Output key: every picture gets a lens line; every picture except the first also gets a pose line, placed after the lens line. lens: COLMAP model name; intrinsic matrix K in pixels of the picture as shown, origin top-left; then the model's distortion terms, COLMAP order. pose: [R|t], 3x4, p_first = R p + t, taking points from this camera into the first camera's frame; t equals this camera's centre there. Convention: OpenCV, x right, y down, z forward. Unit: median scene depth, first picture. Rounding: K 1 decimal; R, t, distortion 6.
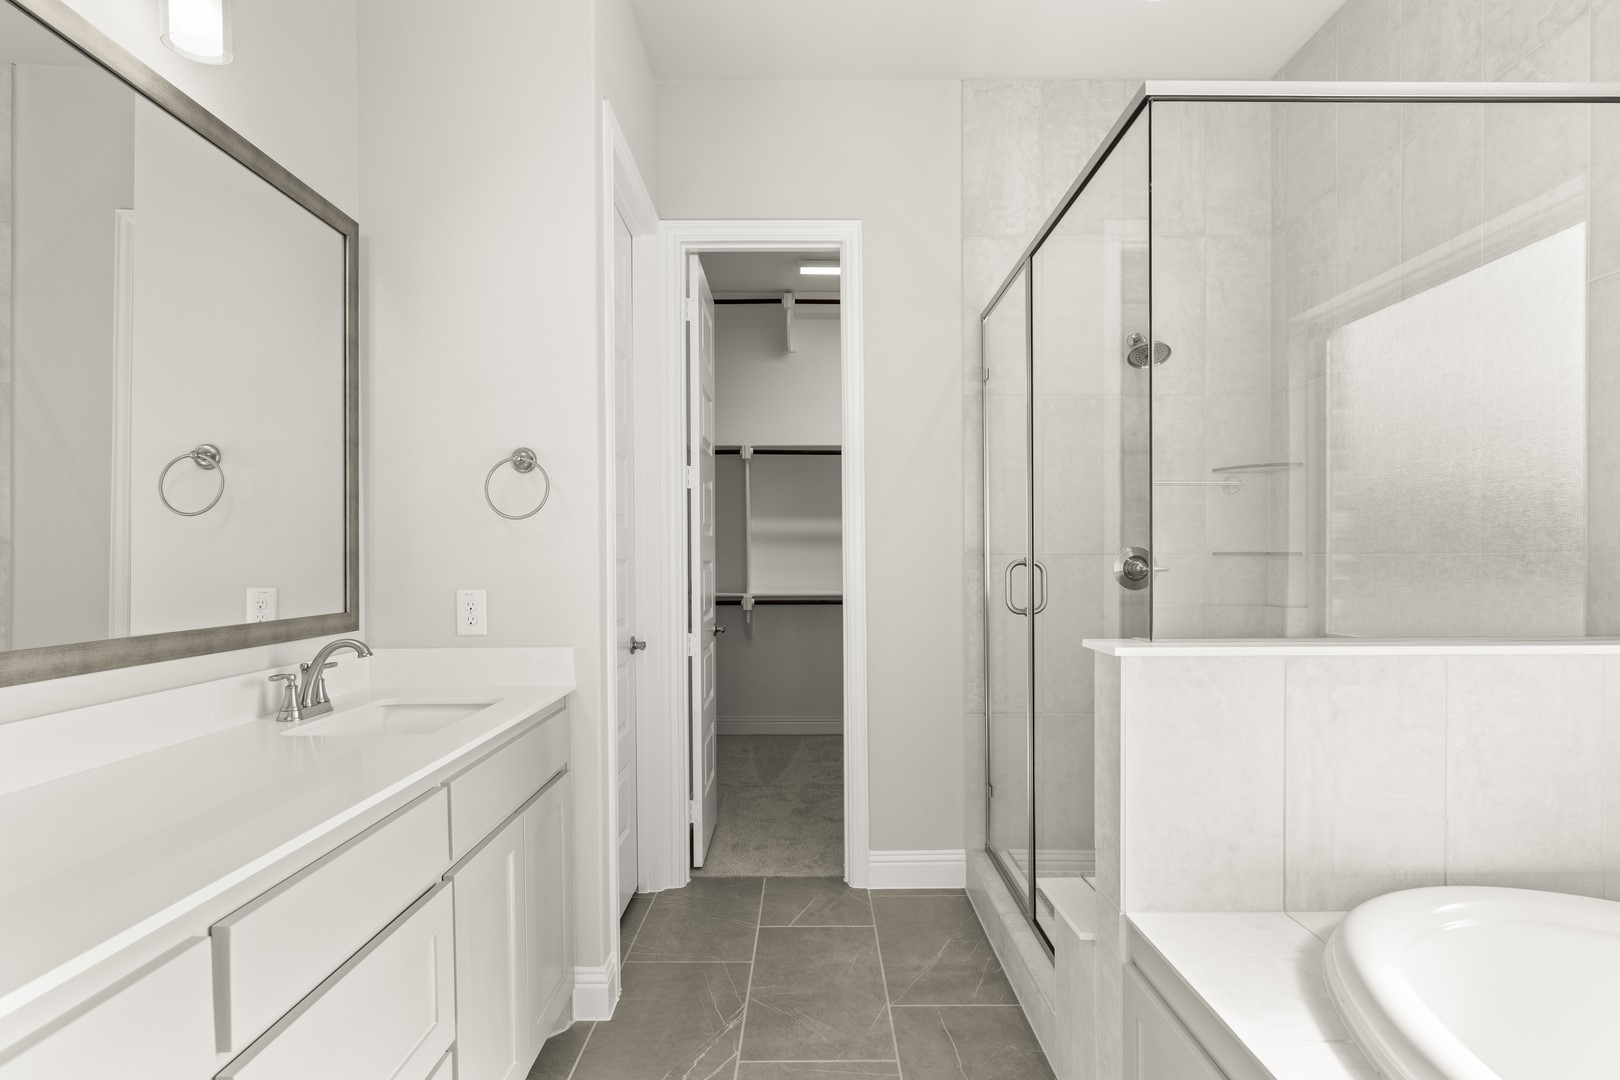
lens RADIAL K [[870.2, 0, 807.7], [0, 870.2, 555.2], [0, 0, 1]] dist [-0.000036, 0.000159]
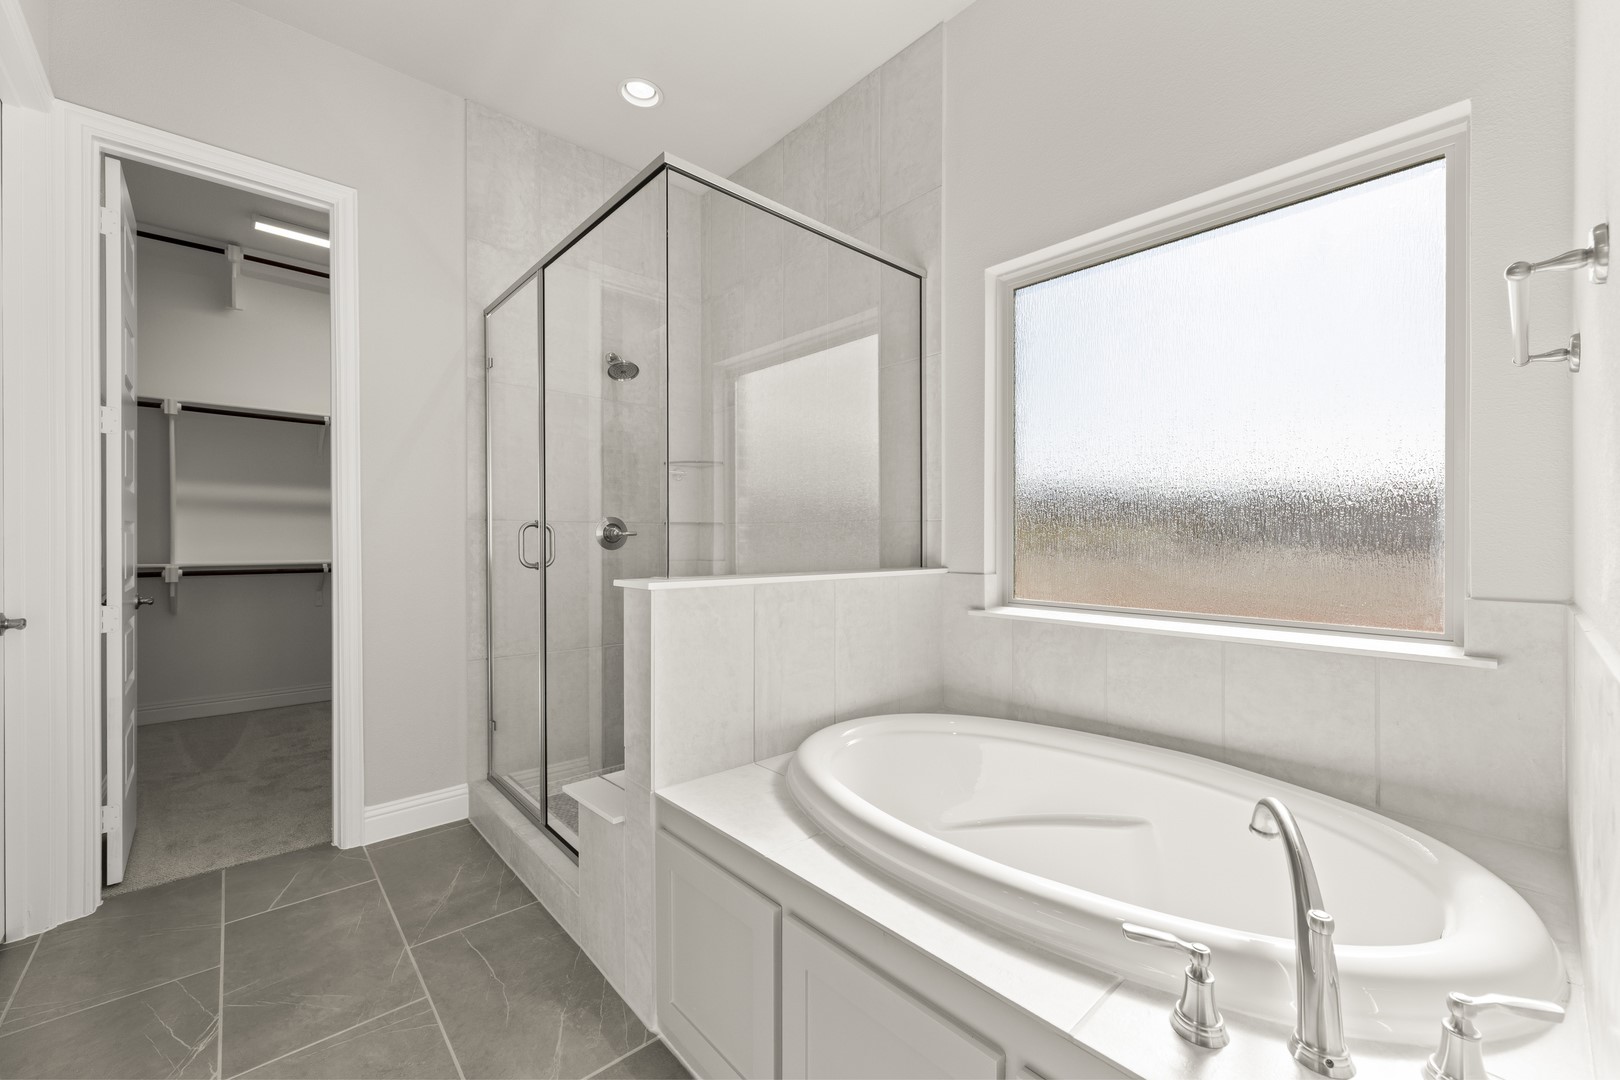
lens RADIAL K [[659.9, 0, 814.1], [0, 659.9, 532.8], [0, 0, 1]] dist [0.002979, -0.000229]
pose [[0.733982, 0.012466, 0.679055, -0.072282], [-0.005850, 0.999910, -0.012033, 0.025265], [-0.679144, 0.004860, 0.733989, 0.075625]]
